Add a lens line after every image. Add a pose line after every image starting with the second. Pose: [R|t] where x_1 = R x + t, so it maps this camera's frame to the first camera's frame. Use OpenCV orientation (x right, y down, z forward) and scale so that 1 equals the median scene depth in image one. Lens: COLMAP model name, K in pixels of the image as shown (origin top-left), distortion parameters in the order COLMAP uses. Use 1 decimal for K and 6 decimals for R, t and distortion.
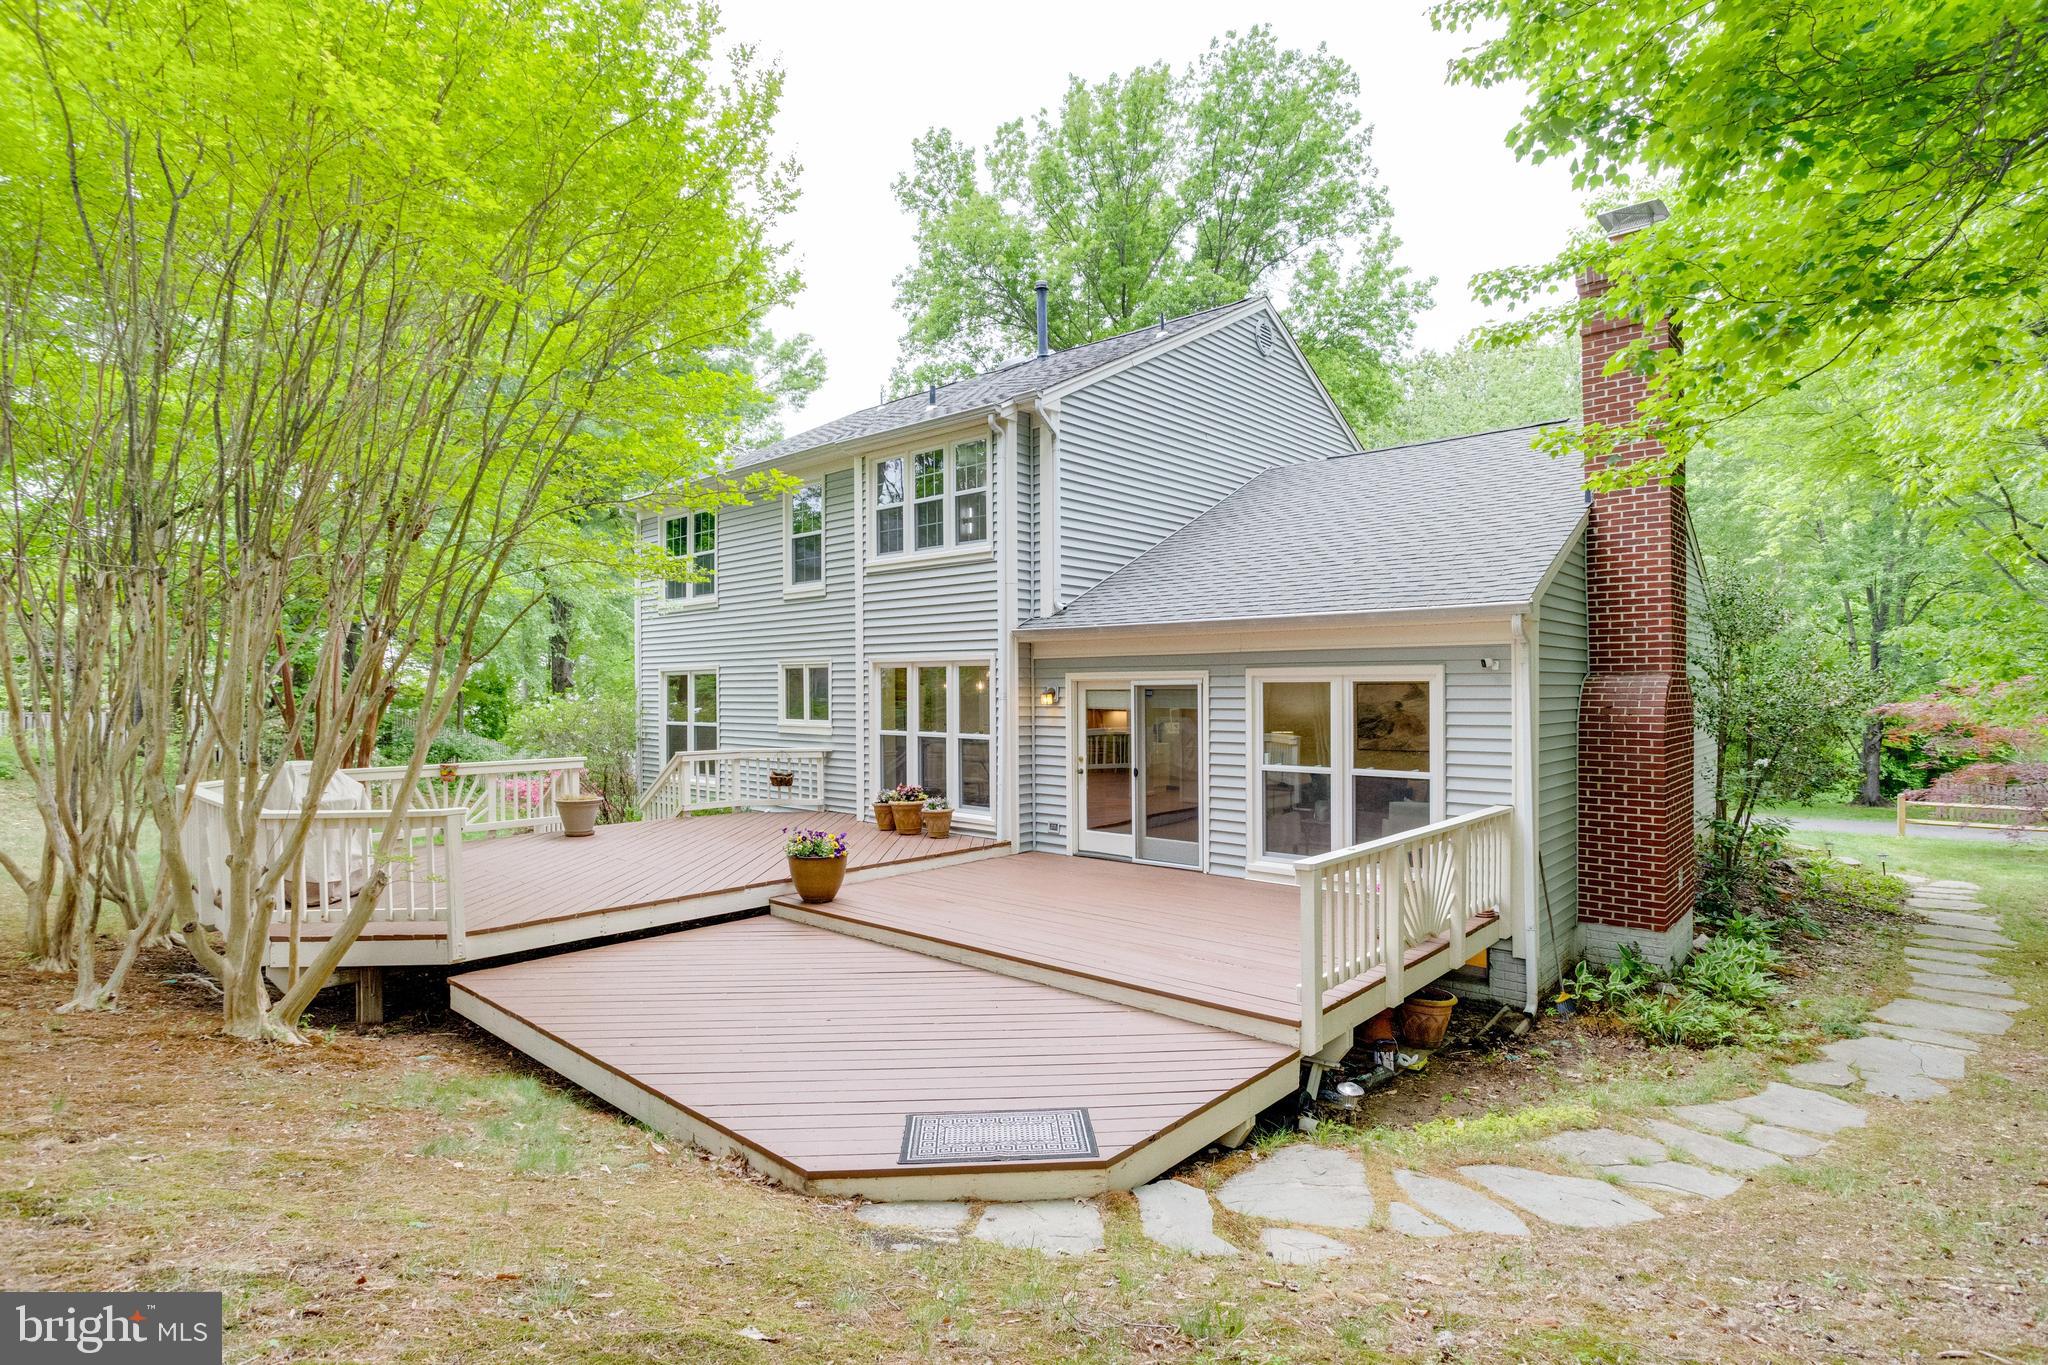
lens RADIAL K [[1018.0, 0, 1040.4], [0, 1018.0, 716.8], [0, 0, 1]] dist [-0.103307, -0.000125]
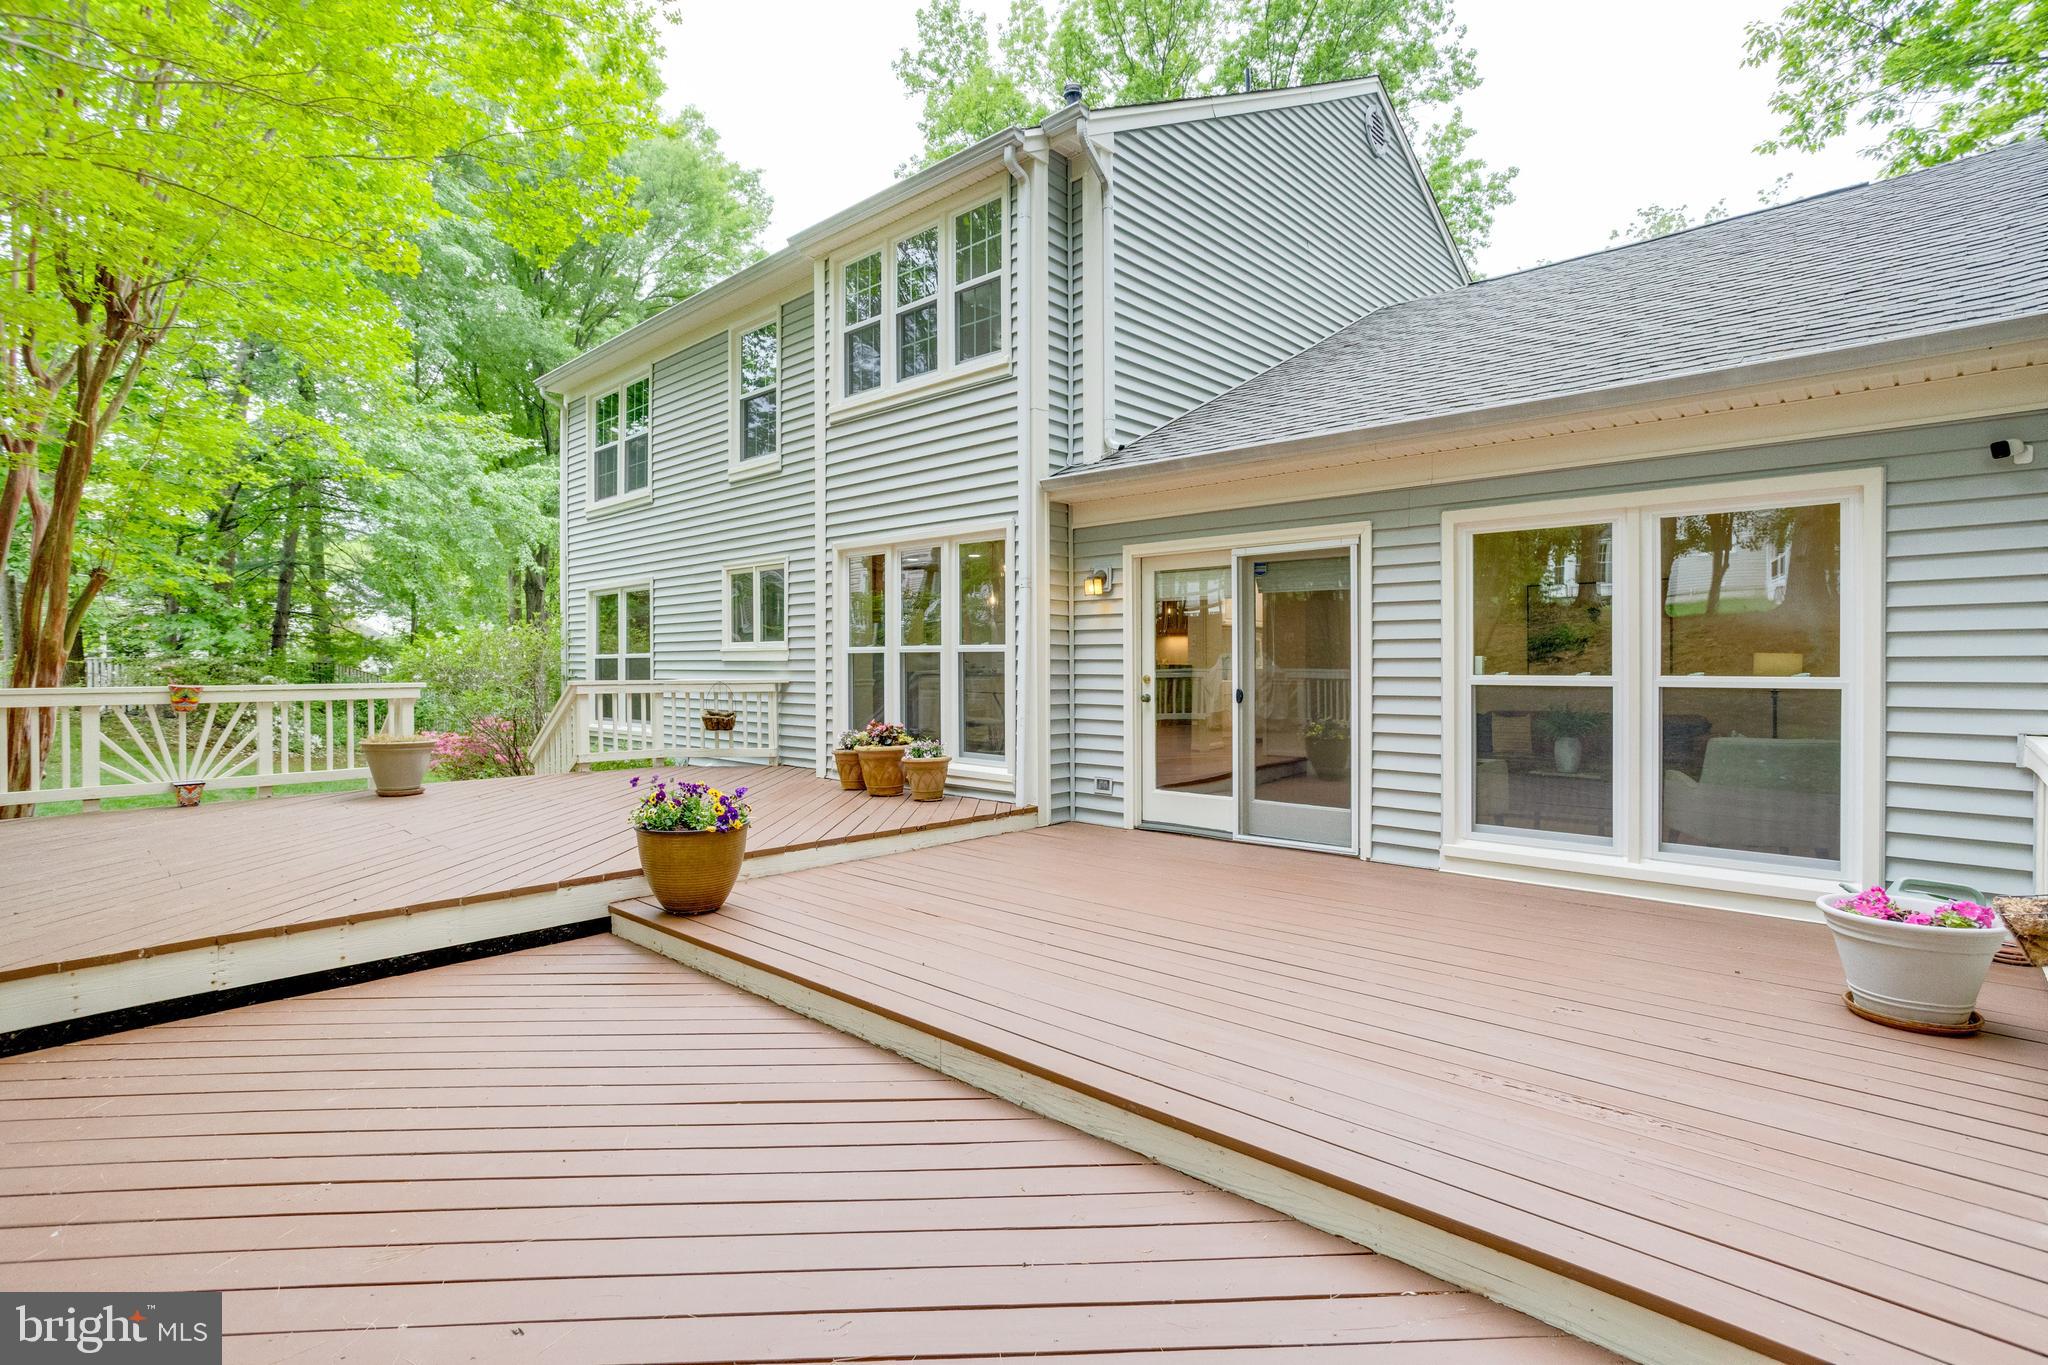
lens RADIAL K [[978.6, 0, 1024.0], [0, 978.6, 682.5], [0, 0, 1]] dist [-0.040162, 0.000144]
pose [[0.999584, 0.002725, -0.028708, -0.019449], [-0.003018, 0.999944, -0.010168, 0.048622], [0.028678, 0.010251, 0.999536, 0.365897]]
